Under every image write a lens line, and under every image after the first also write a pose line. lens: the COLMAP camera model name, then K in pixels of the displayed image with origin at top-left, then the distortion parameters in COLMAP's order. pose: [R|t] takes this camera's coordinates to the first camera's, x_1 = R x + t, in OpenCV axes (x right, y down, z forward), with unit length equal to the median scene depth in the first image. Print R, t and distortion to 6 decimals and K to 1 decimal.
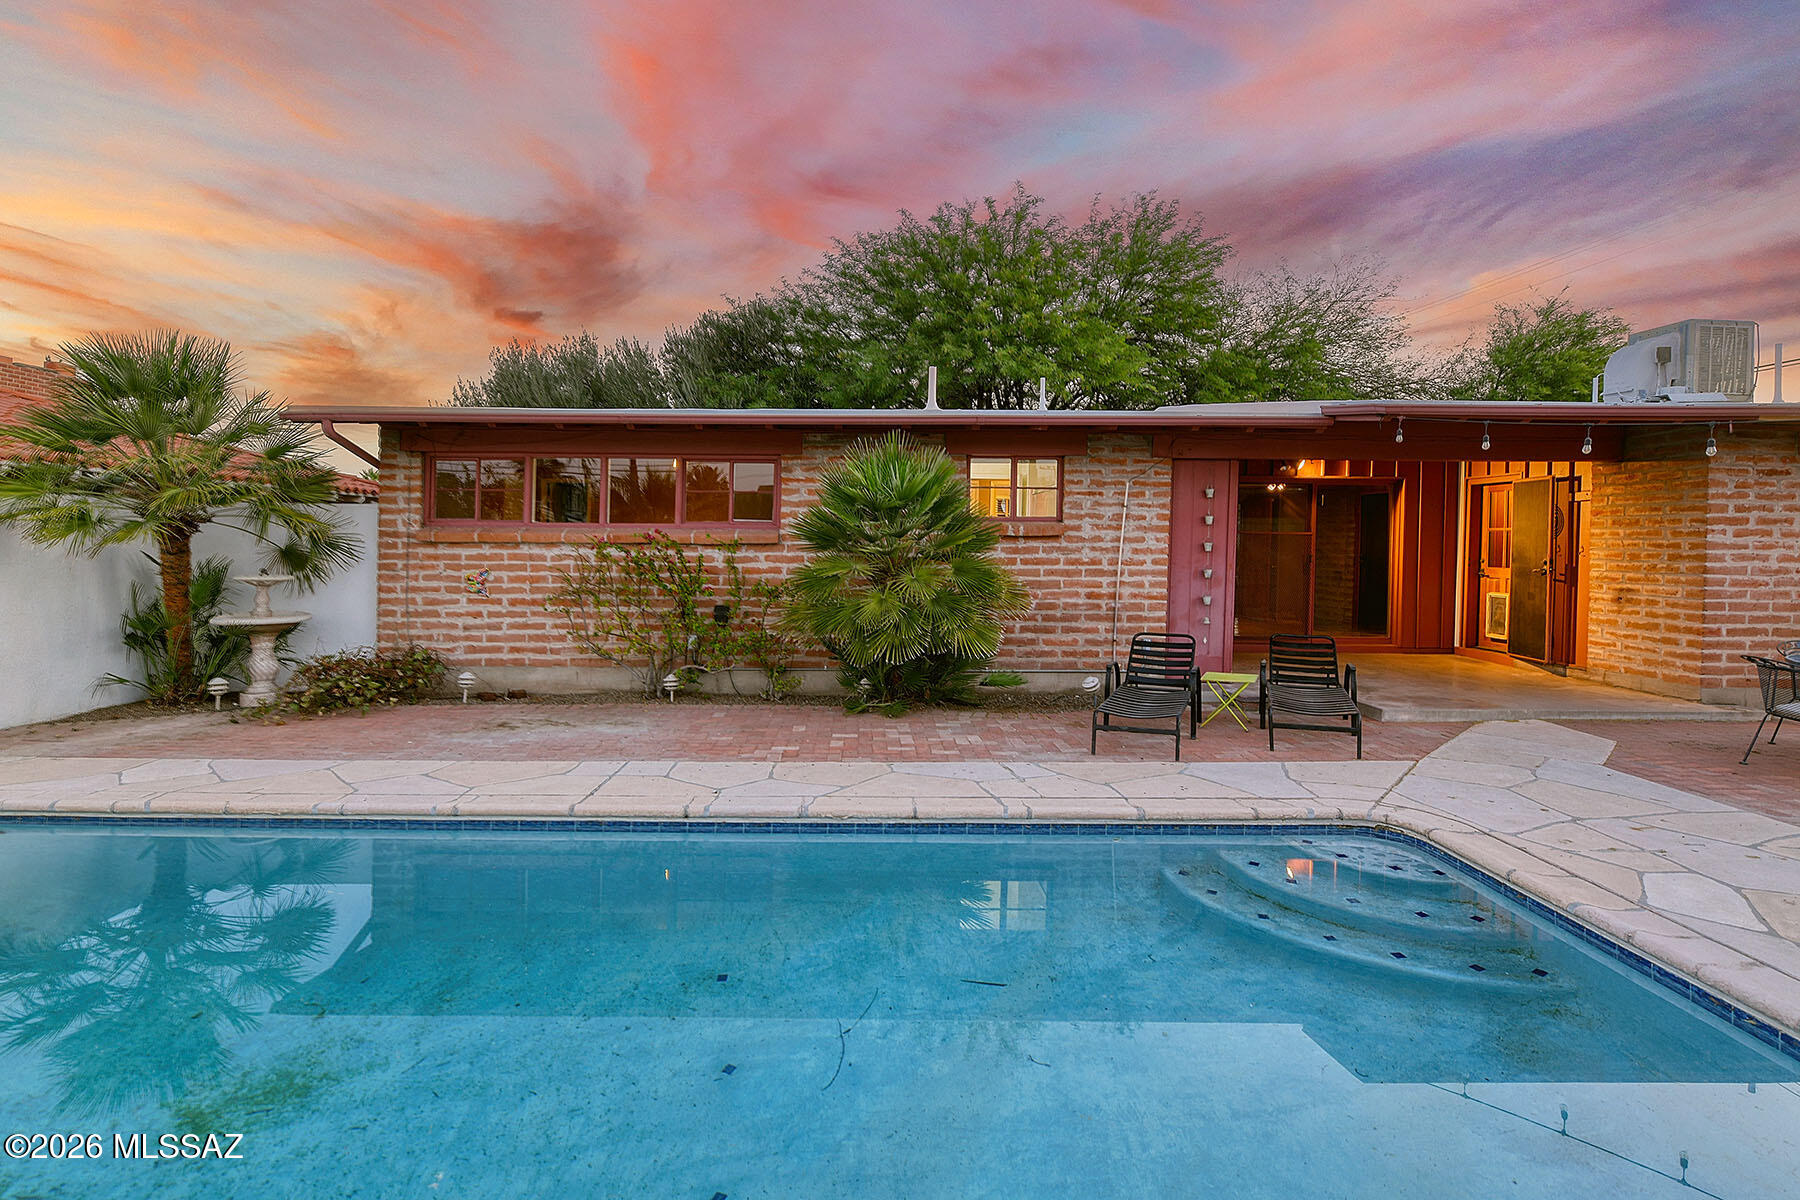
lens RADIAL K [[816.7, 0, 900.4], [0, 816.7, 609.2], [0, 0, 1]] dist [0.001188, 0.000257]
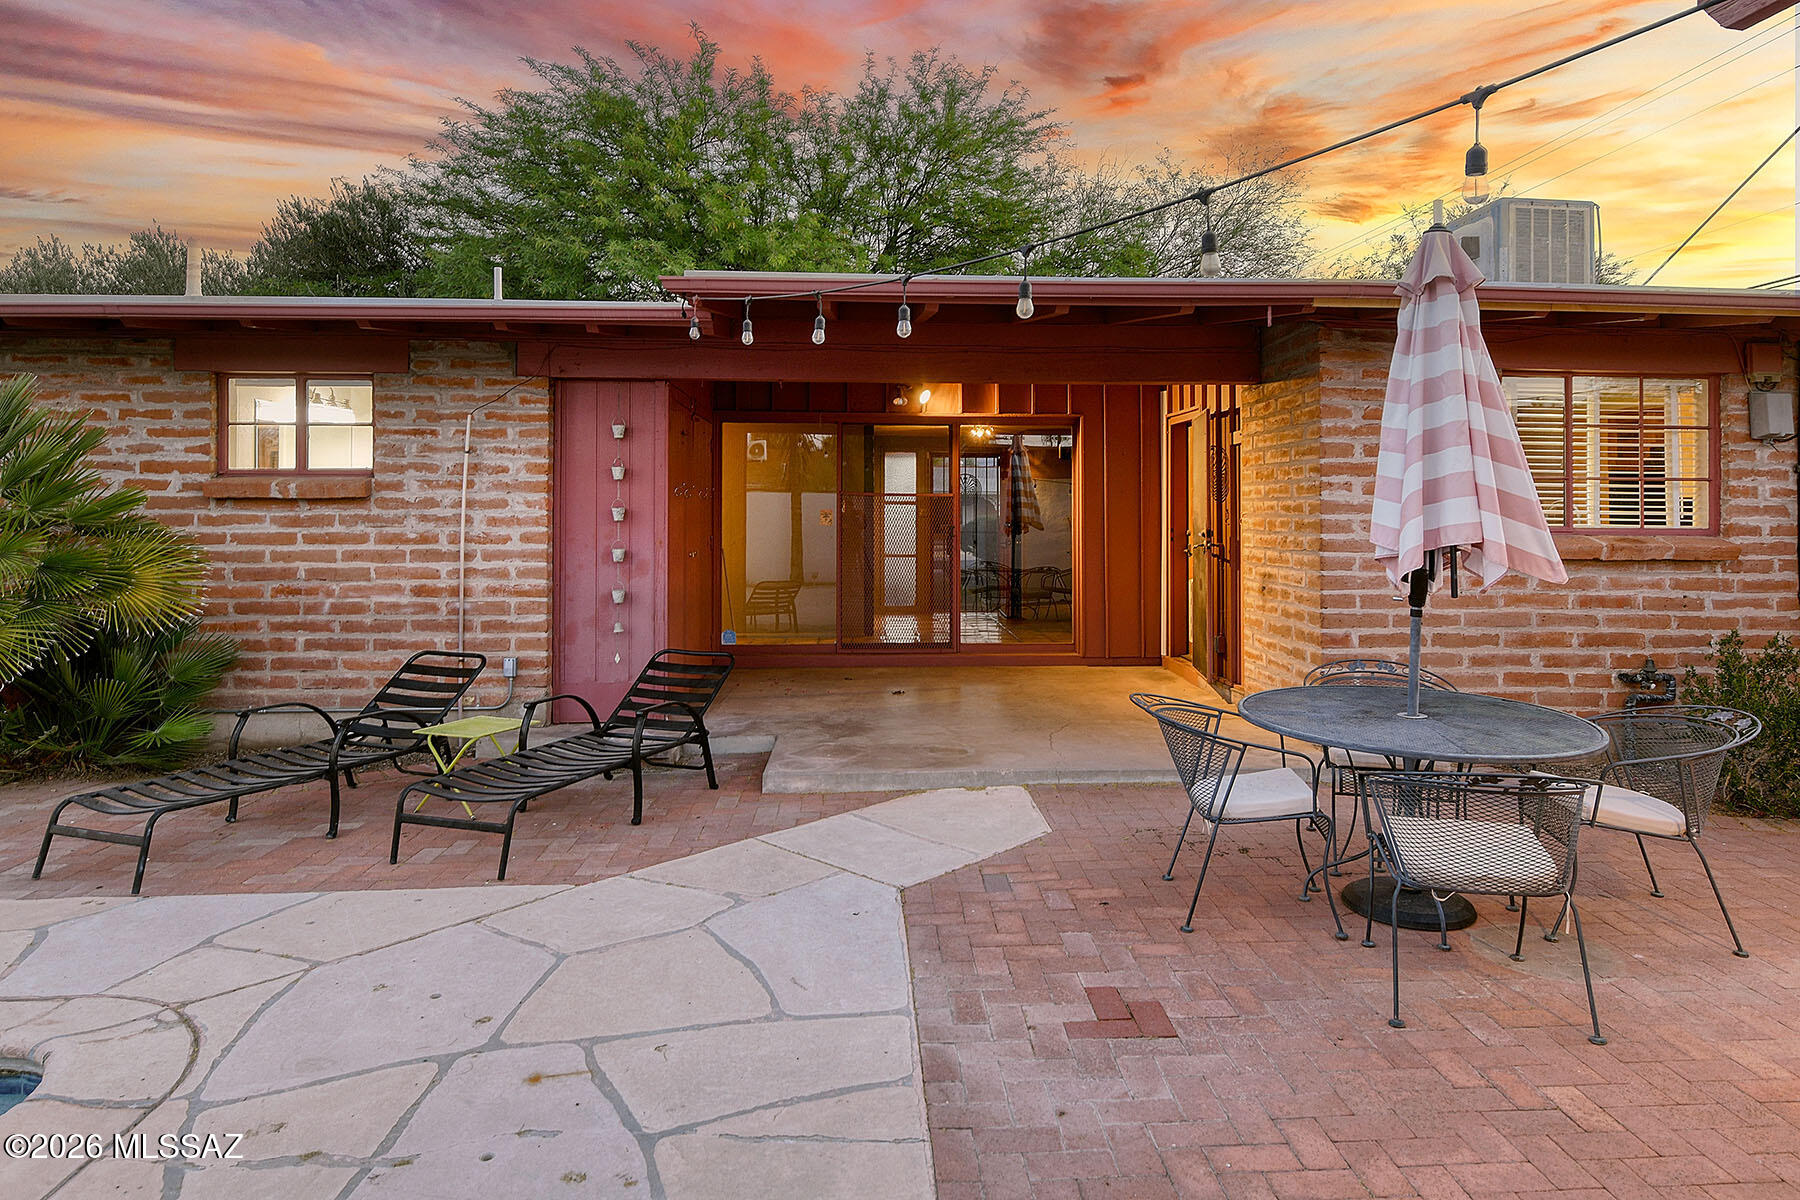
lens RADIAL K [[978.9, 0, 899.6], [0, 978.9, 591.3], [0, 0, 1]] dist [-0.000748, 0.000050]
pose [[0.999531, -0.008135, 0.029507, 0.587433], [0.008270, 0.999956, -0.004463, -0.010031], [-0.029469, 0.004705, 0.999555, 0.219909]]
